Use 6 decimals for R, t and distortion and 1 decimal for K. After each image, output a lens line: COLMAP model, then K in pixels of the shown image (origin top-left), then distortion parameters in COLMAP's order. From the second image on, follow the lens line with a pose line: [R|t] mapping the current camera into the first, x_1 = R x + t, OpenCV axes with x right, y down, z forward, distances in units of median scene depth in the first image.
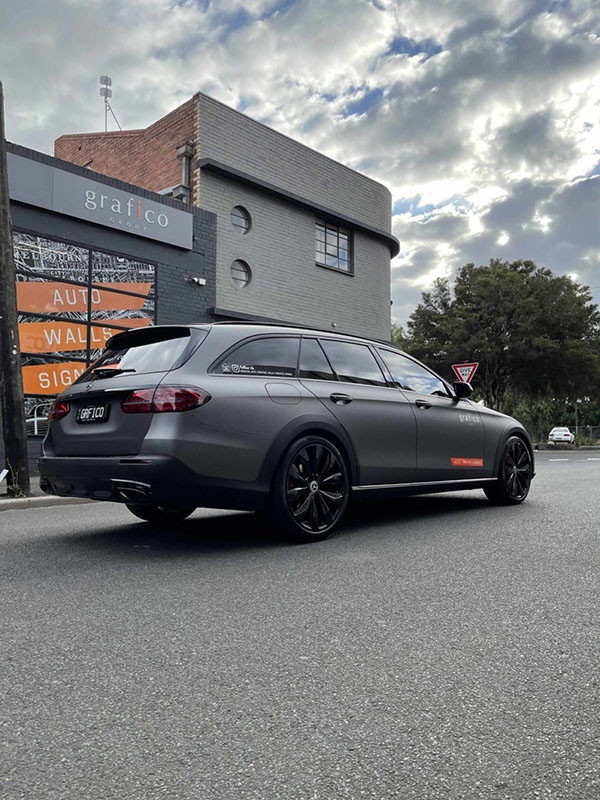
lens RADIAL K [[613.7, 0, 299.9], [0, 613.7, 400.2], [0, 0, 1]] dist [0.031683, -0.037208]
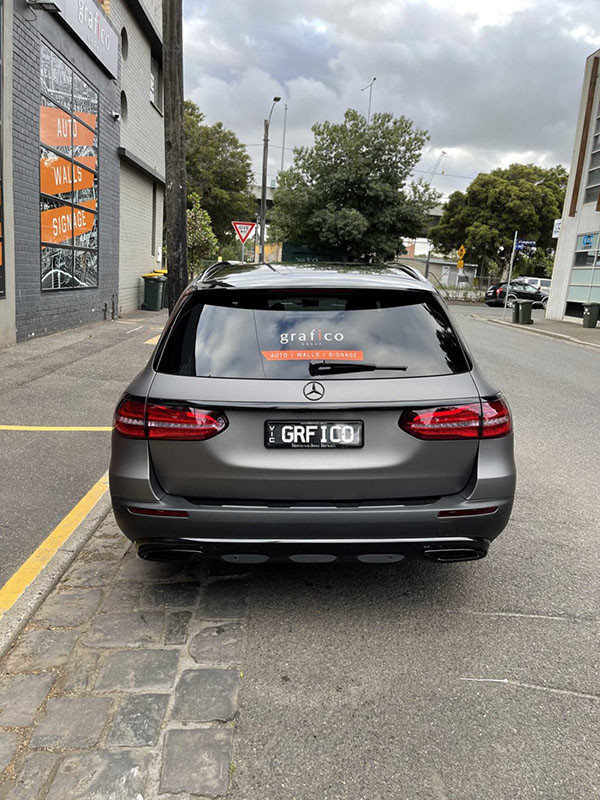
lens RADIAL K [[613.7, 0, 297.9], [0, 613.7, 400.0], [0, 0, 1]] dist [0.031683, -0.037208]
pose [[0.720230, -0.126624, 0.682082, -0.770961], [-0.069228, 0.965175, 0.252279, -0.167018], [-0.690273, -0.228918, 0.686382, 0.601283]]
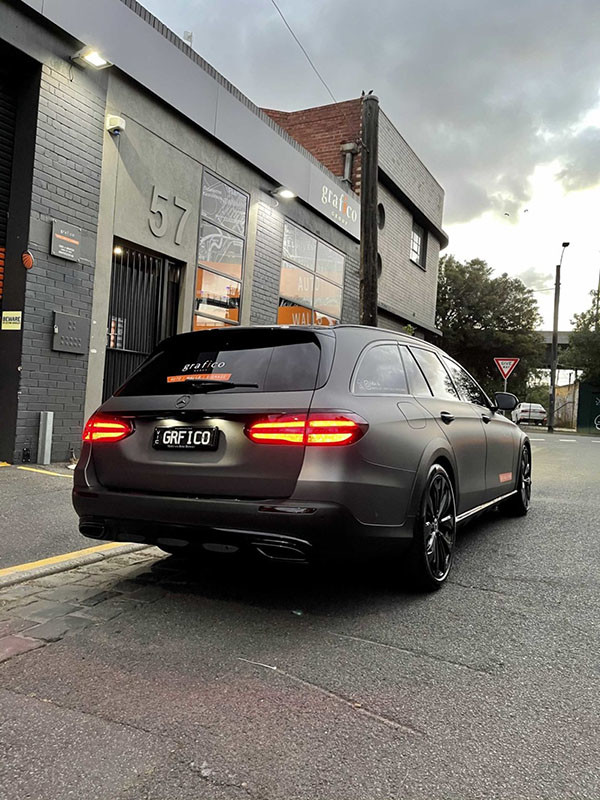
lens RADIAL K [[613.7, 0, 297.4], [0, 613.7, 393.1], [0, 0, 1]] dist [0.031683, -0.037208]
pose [[0.967630, 0.025617, 0.251069, -0.398809], [-0.033198, 0.999110, 0.026007, -0.059438], [-0.250179, -0.033500, 0.967620, 0.227963]]
